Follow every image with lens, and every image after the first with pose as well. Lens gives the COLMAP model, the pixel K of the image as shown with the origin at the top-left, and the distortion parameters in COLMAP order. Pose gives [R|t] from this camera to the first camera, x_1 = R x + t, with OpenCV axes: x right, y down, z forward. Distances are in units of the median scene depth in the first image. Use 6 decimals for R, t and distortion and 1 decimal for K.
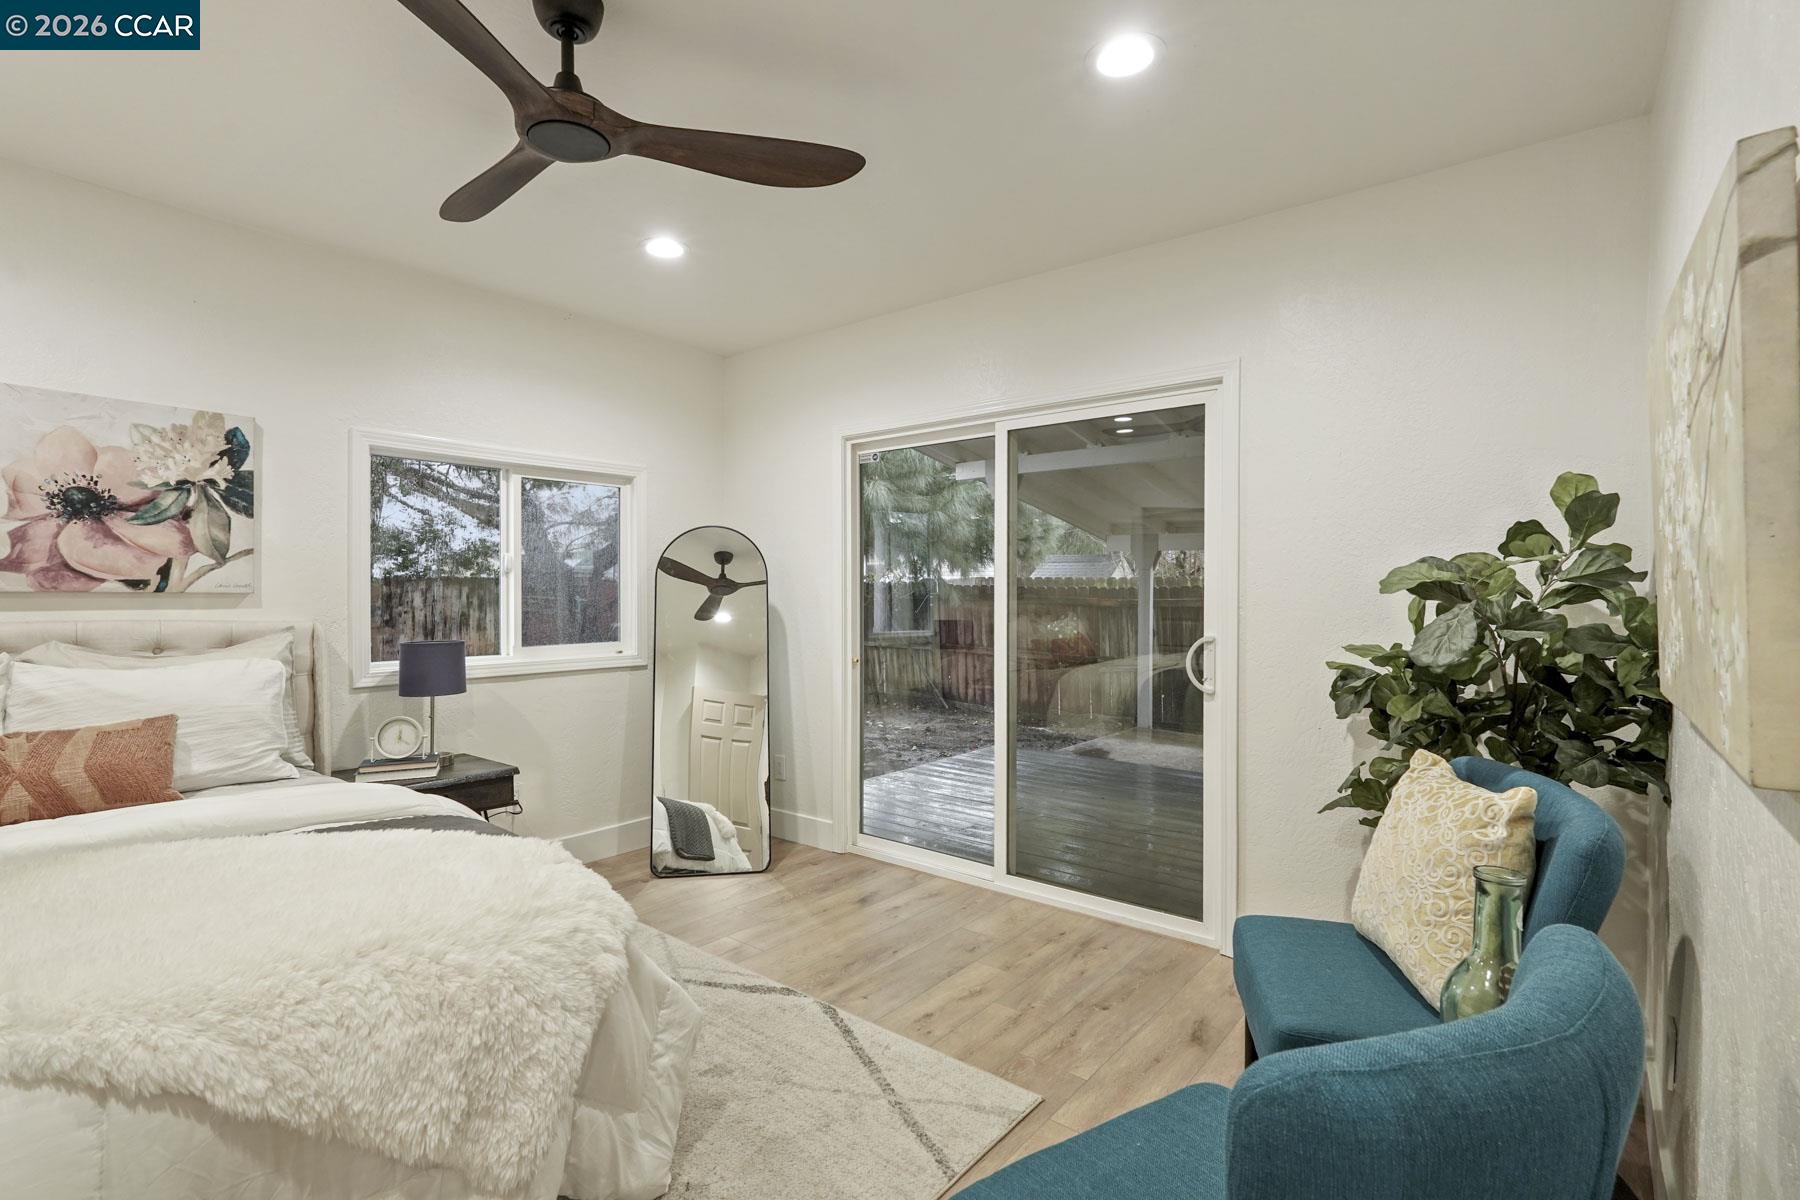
lens RADIAL K [[808.0, 0, 863.8], [0, 808.0, 589.5], [0, 0, 1]] dist [-0.013056, 0.007412]
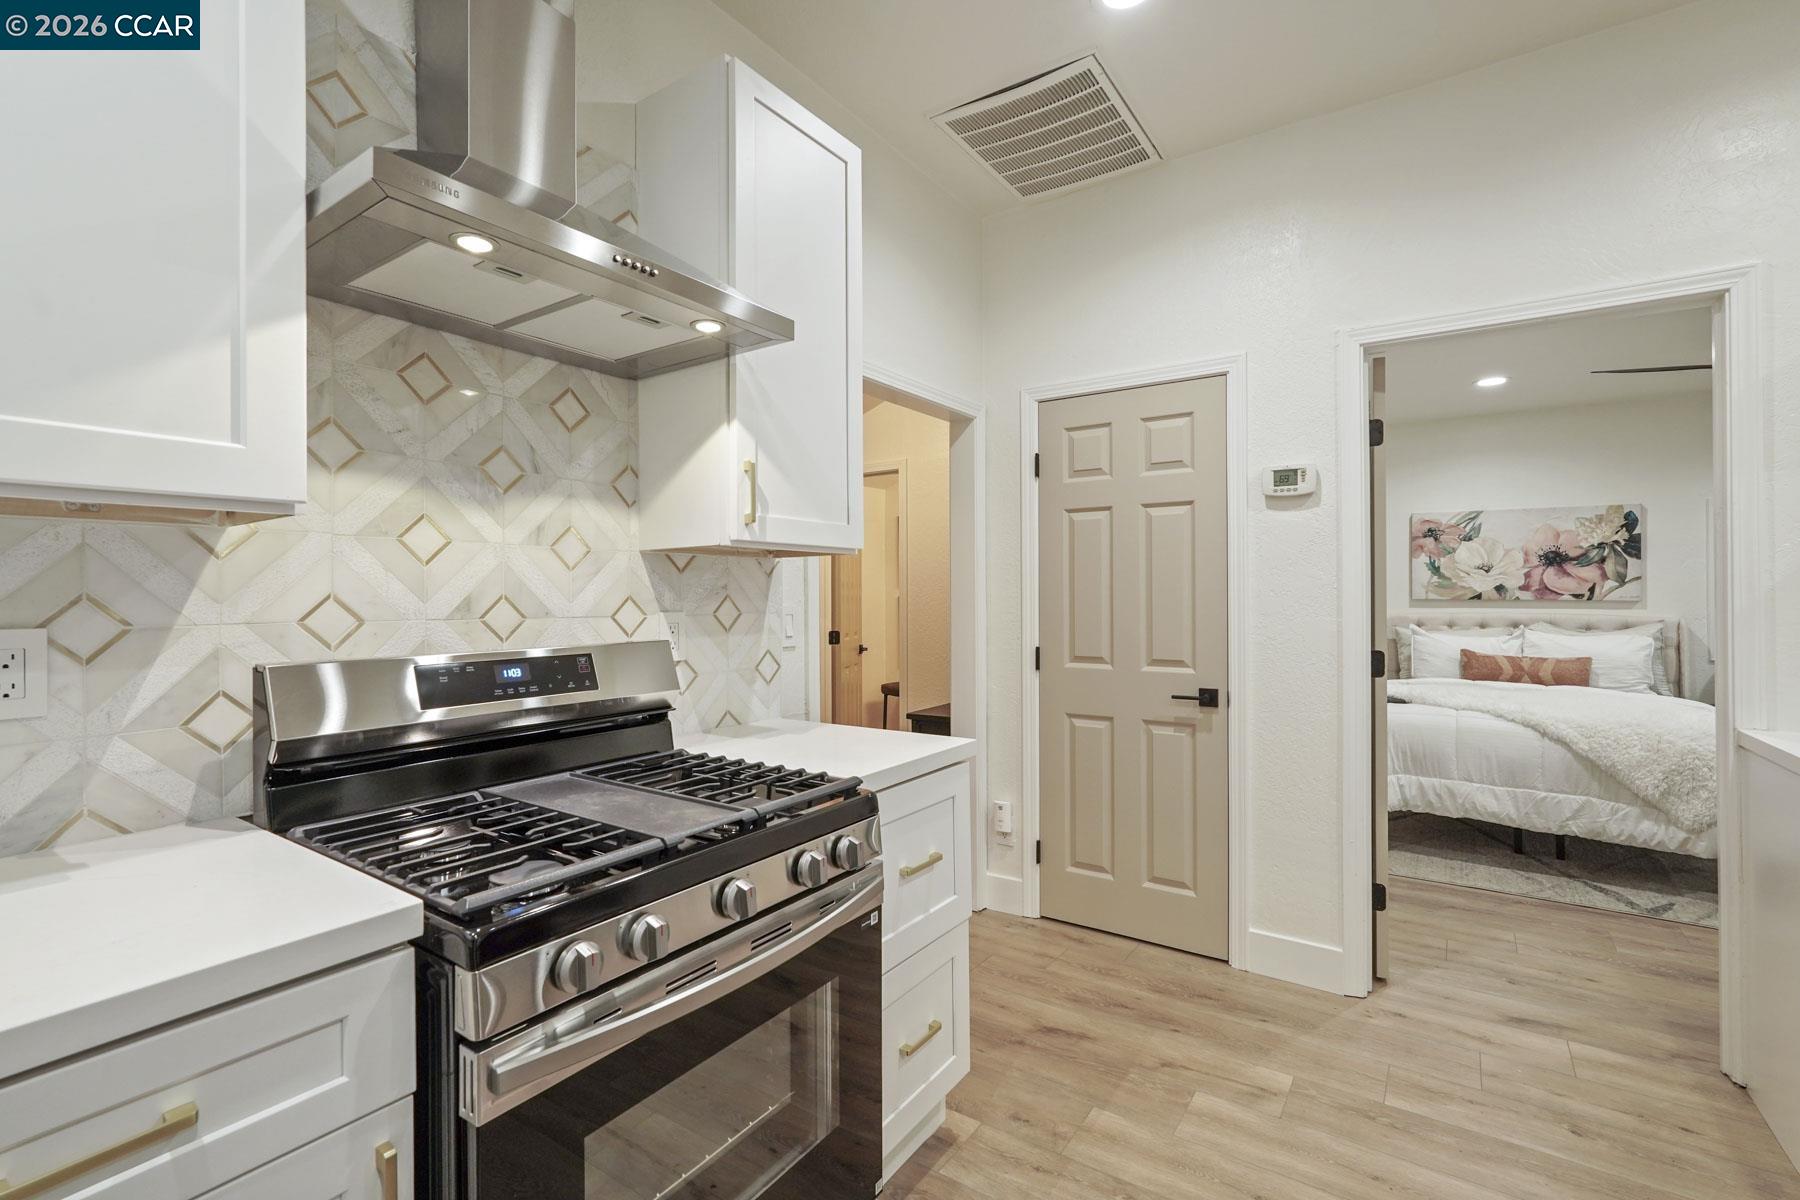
lens RADIAL K [[808.0, 0, 910.4], [0, 808.0, 591.7], [0, 0, 1]] dist [-0.013056, 0.007412]
pose [[0.095046, -0.012270, -0.995397, 0.938534], [-0.006476, 0.999895, -0.012944, 0.018671], [0.995452, 0.007676, 0.094957, -0.856902]]
